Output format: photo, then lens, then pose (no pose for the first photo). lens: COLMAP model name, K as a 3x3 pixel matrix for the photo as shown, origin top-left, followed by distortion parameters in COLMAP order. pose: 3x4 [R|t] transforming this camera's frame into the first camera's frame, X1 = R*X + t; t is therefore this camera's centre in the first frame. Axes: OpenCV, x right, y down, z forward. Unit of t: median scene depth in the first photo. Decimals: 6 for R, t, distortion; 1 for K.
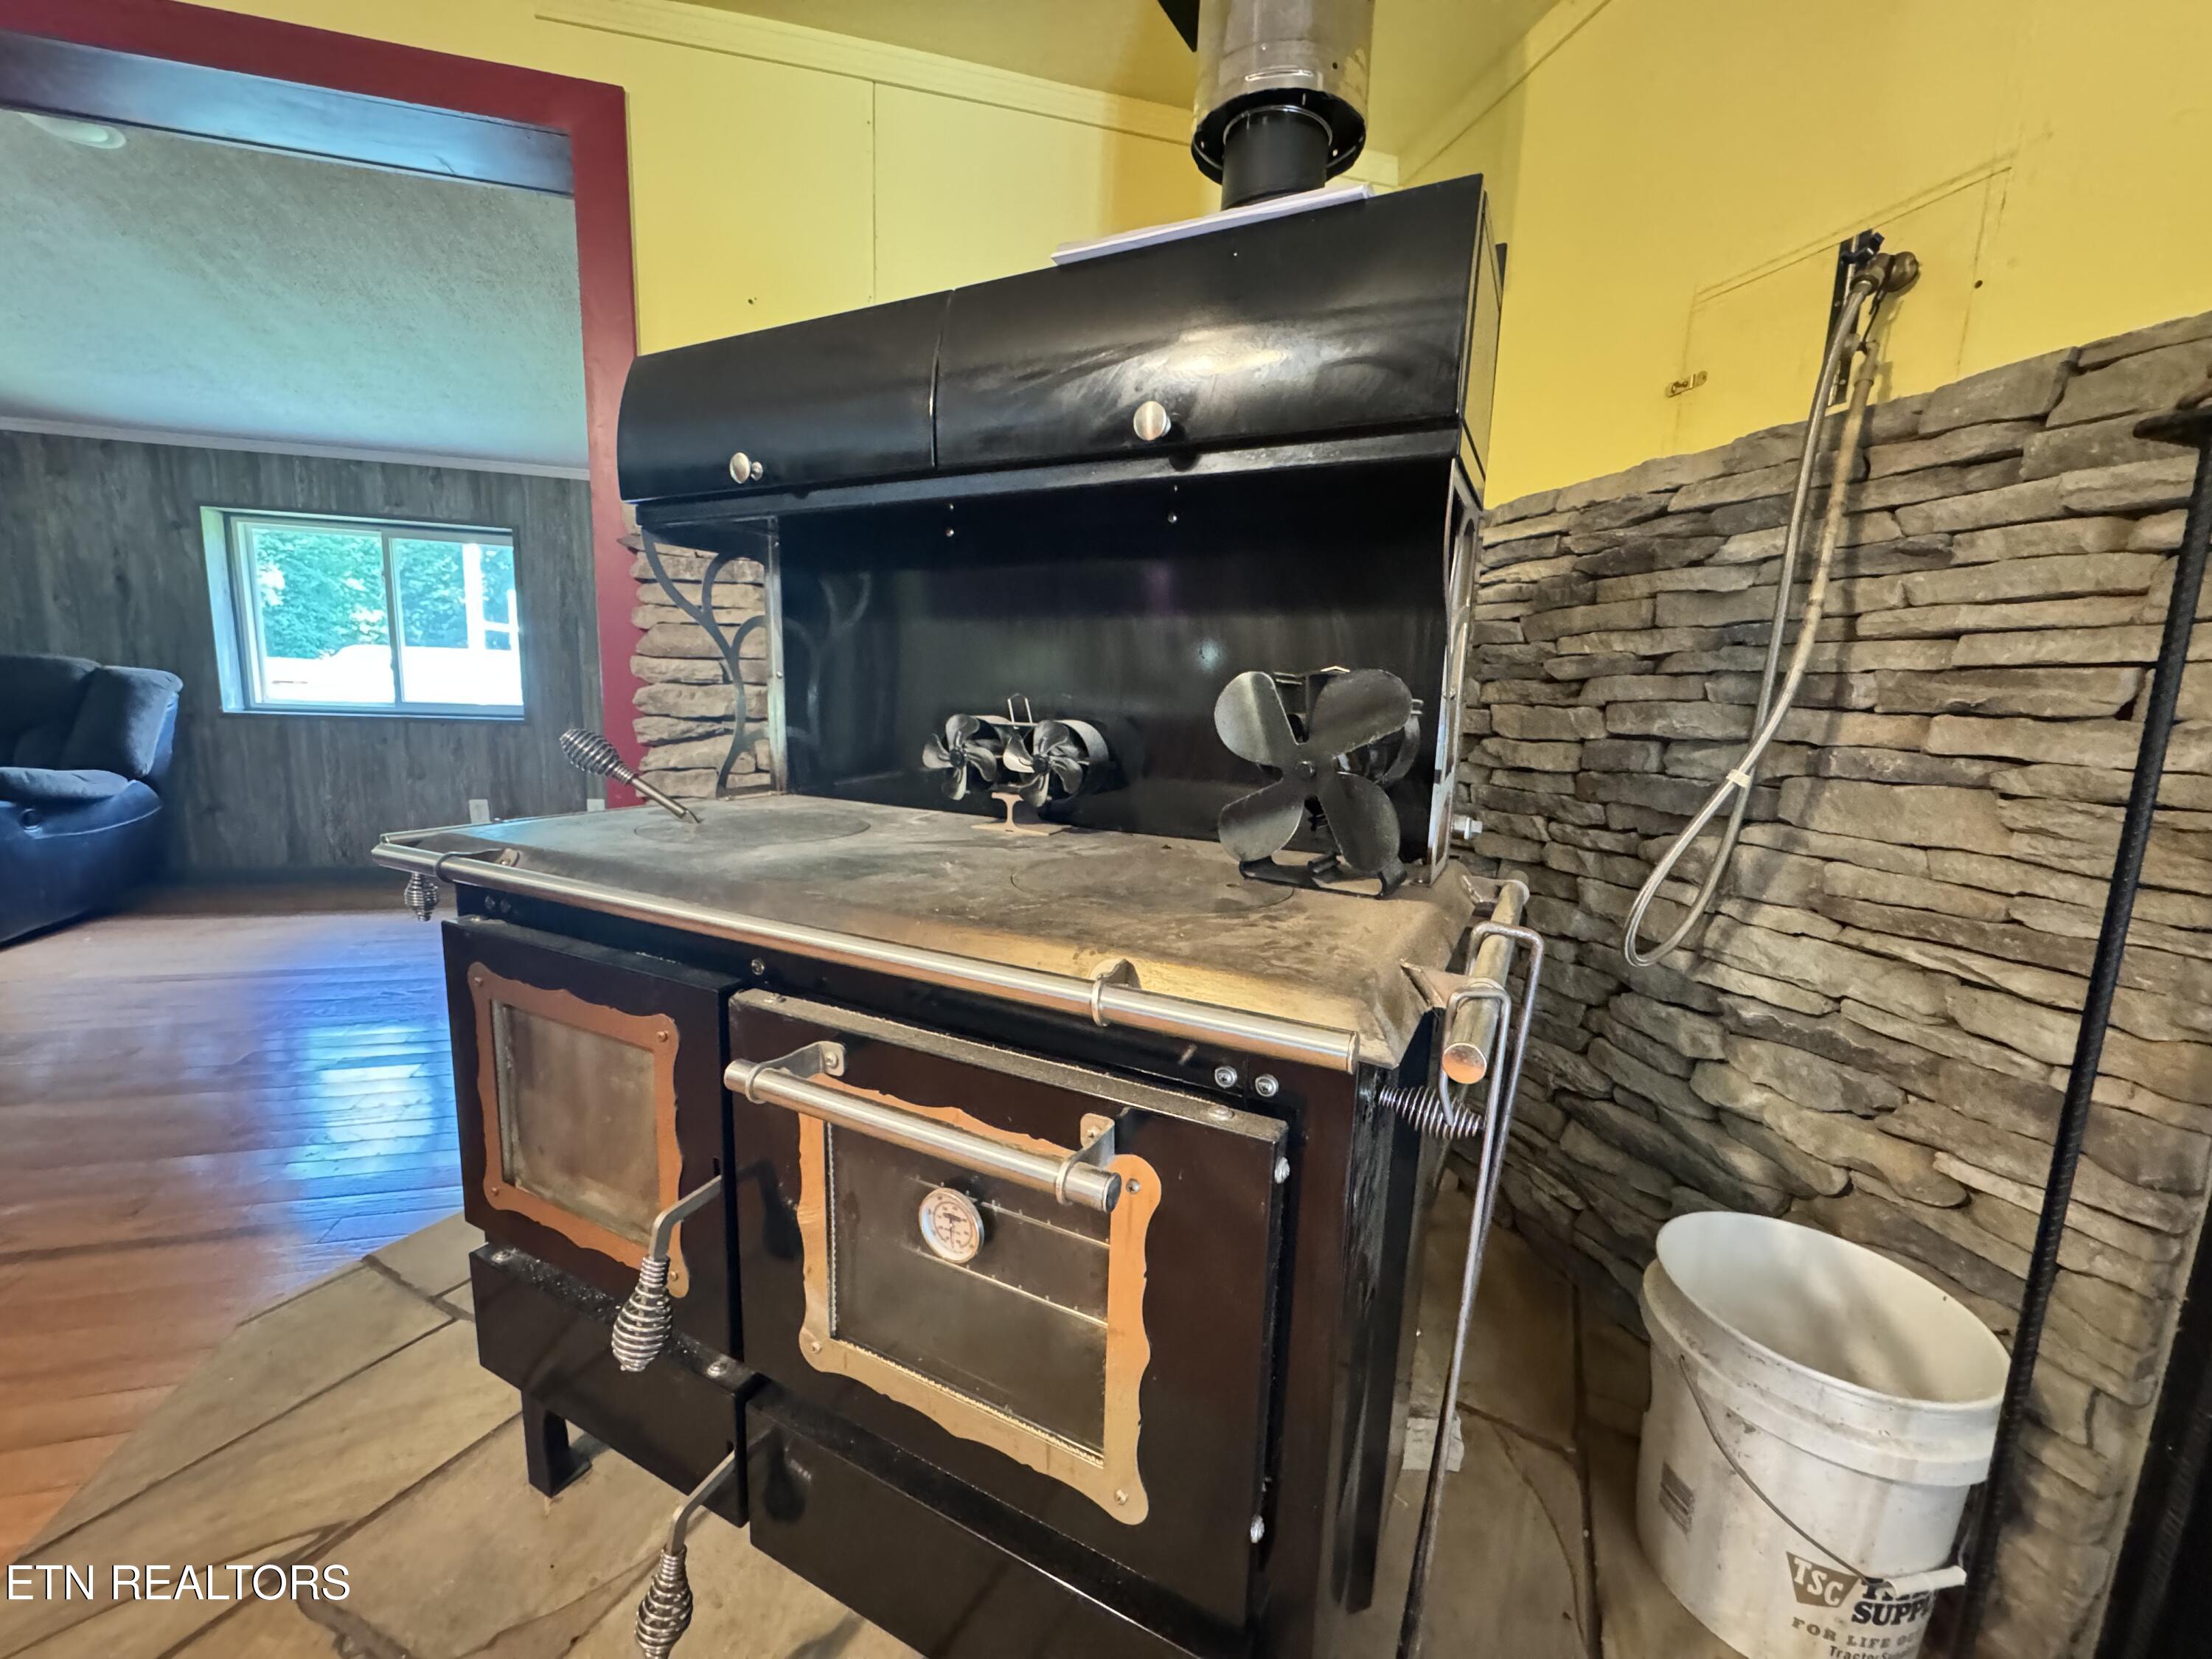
lens RADIAL K [[881.2, 0, 1091.5], [0, 881.2, 833.2], [0, 0, 1]] dist [-0.001883, 0.000973]
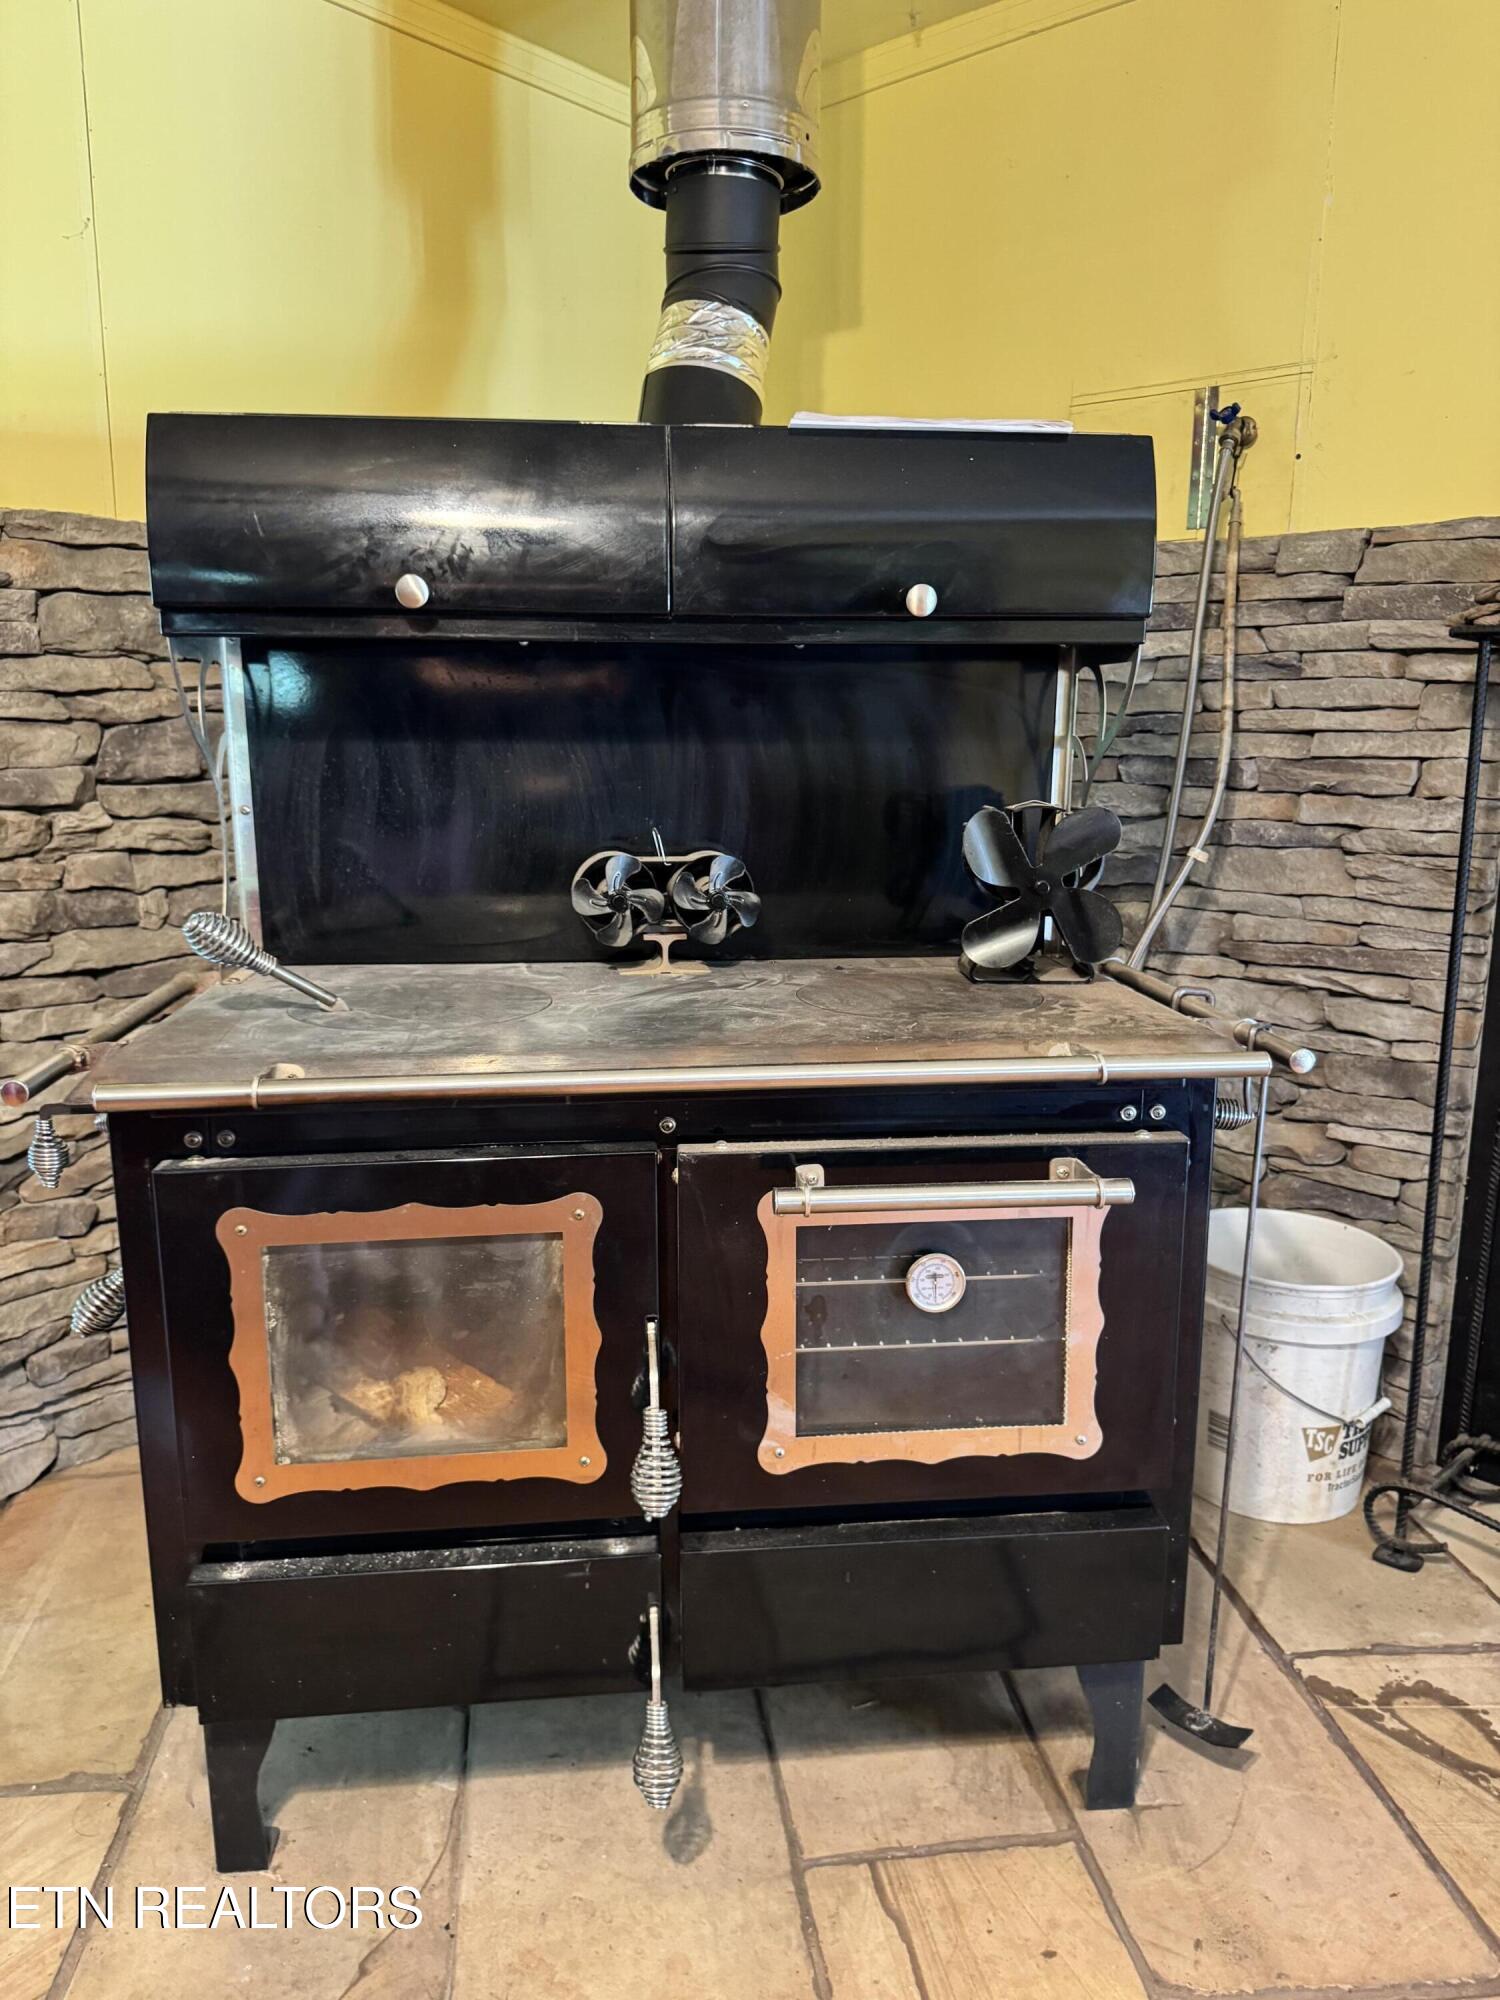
lens RADIAL K [[1406.3, 0, 744.0], [0, 1406.3, 1013.7], [0, 0, 1]] dist [0.051795, -0.055715]
pose [[0.840098, -0.141195, 0.523736, -0.901637], [0.113487, 0.989911, 0.084833, -0.085822], [-0.530431, -0.011830, 0.847646, -0.352134]]
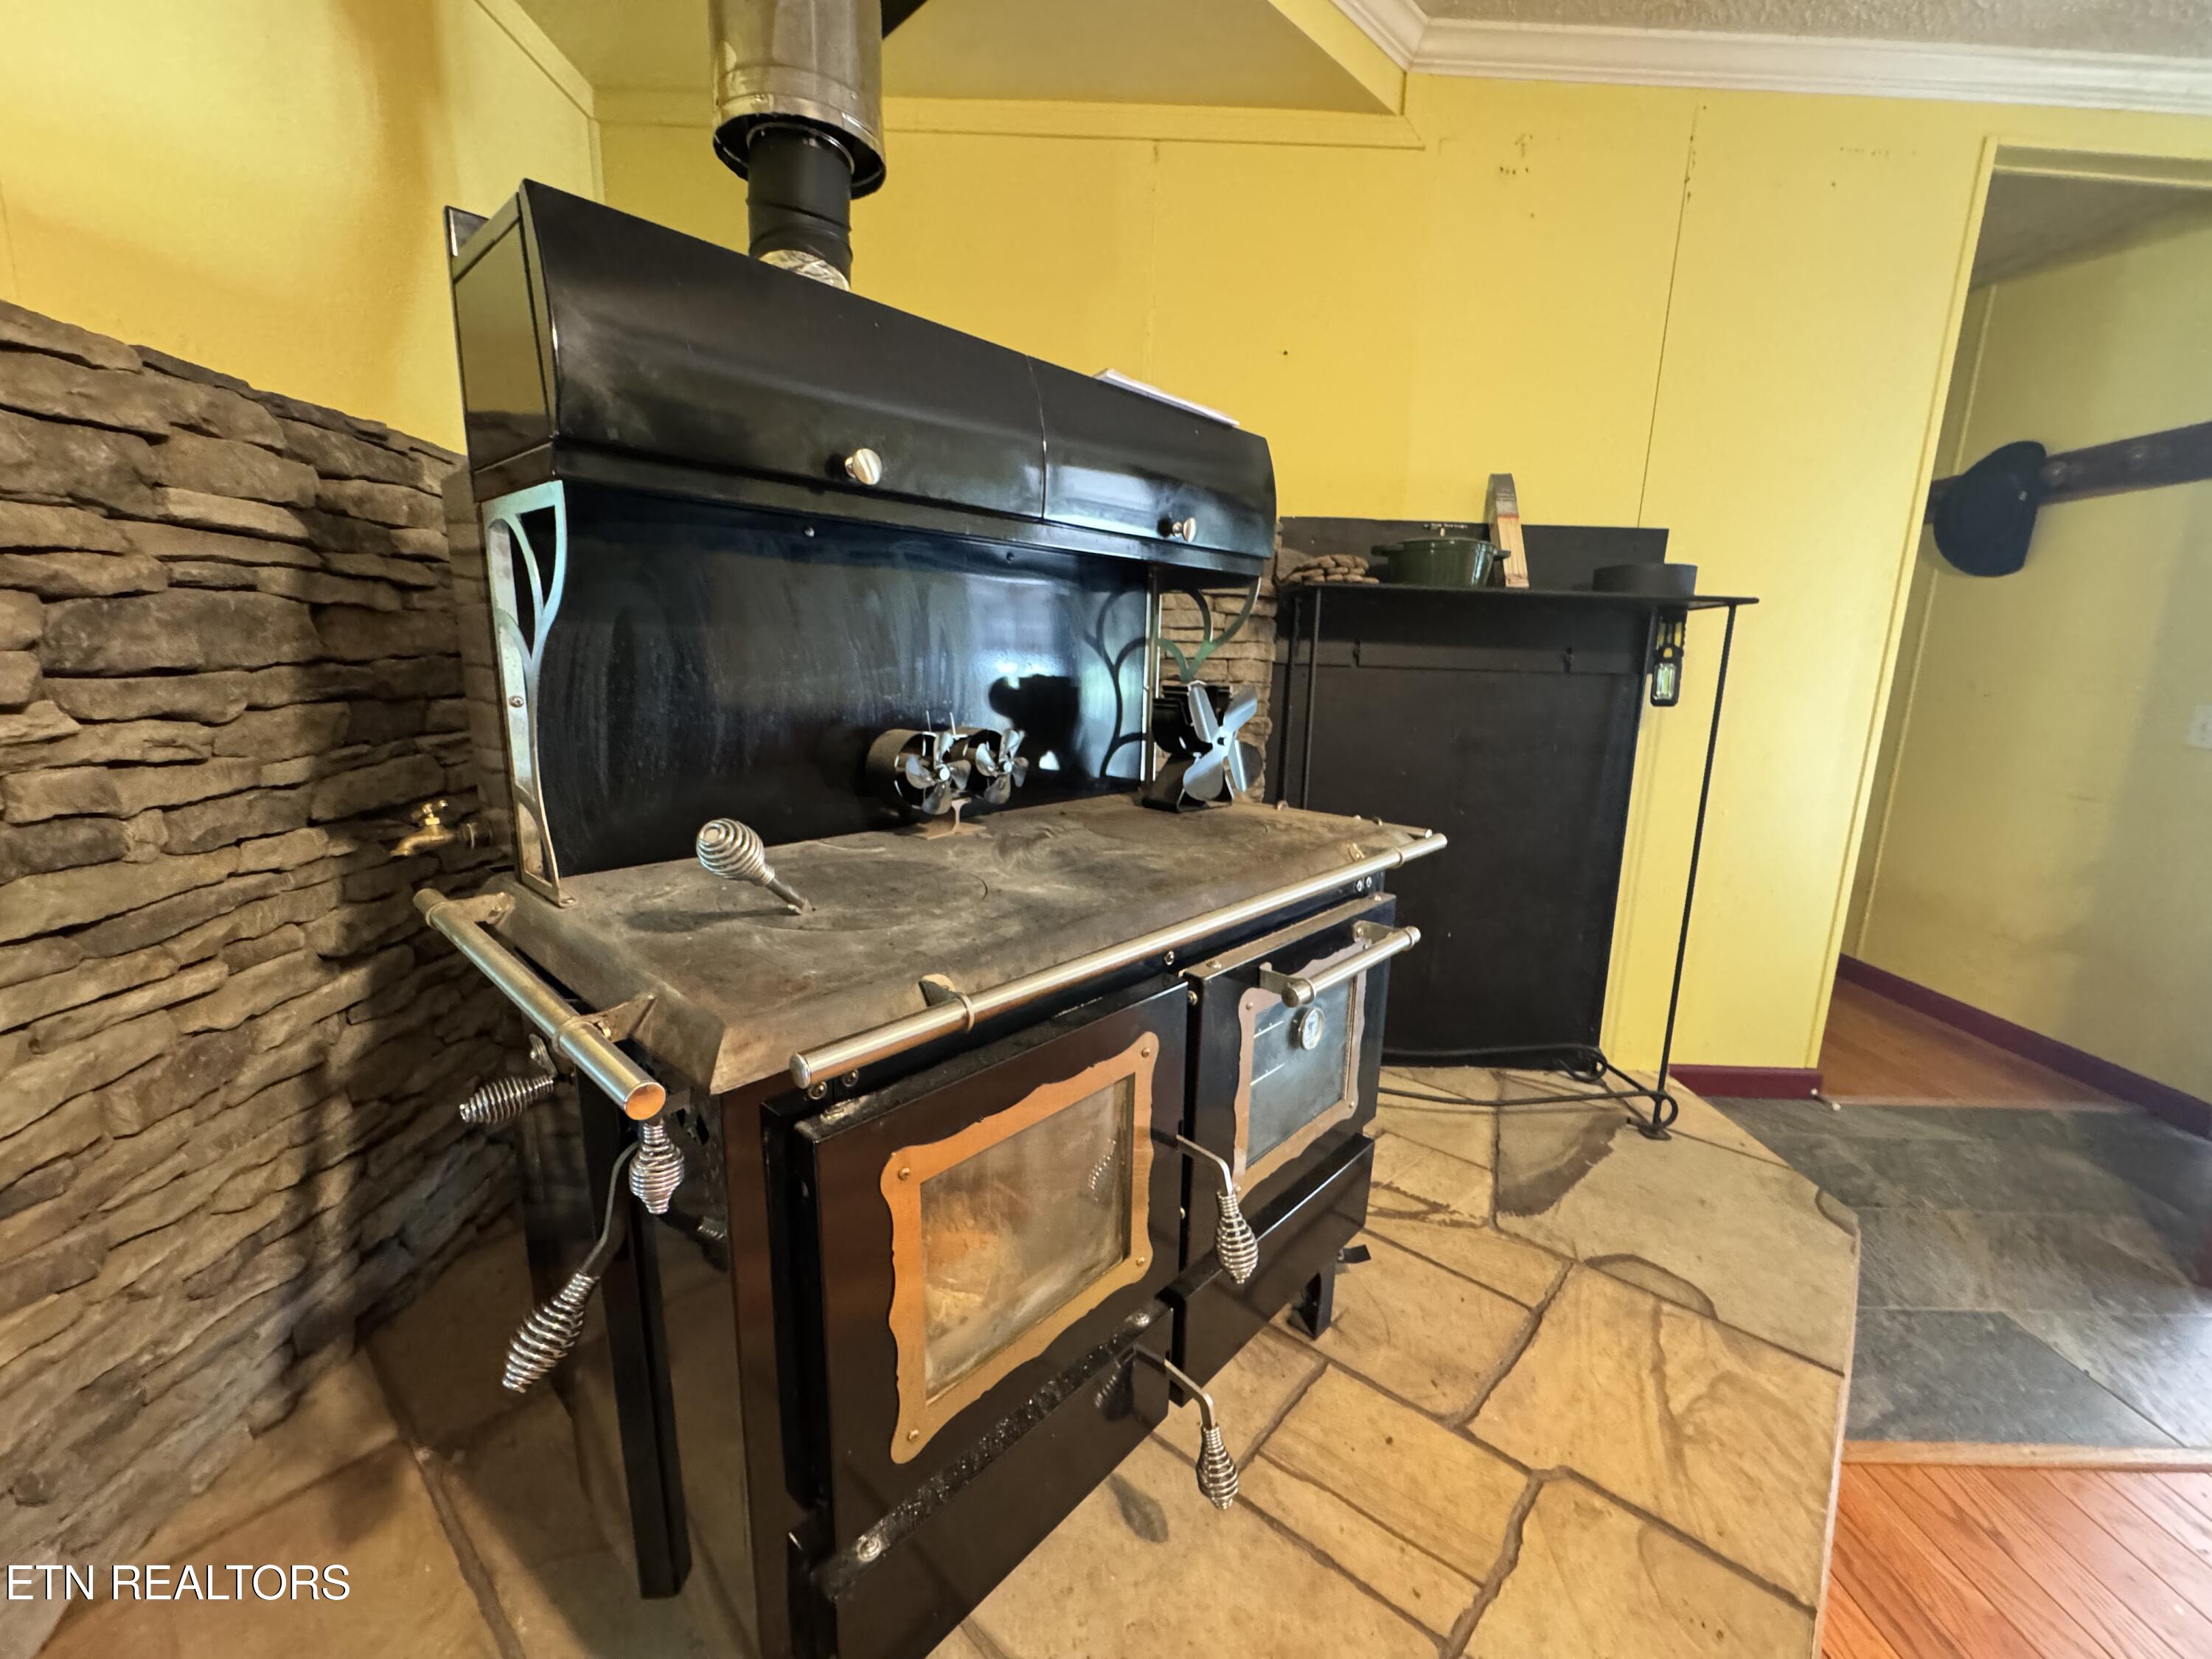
lens RADIAL K [[881.2, 0, 1111.3], [0, 881.2, 838.0], [0, 0, 1]] dist [-0.001883, 0.000973]
pose [[0.273229, -0.224634, 0.935353, -1.174783], [0.142718, 0.971057, 0.191519, -0.198000], [-0.951303, 0.081163, 0.297380, 0.545872]]
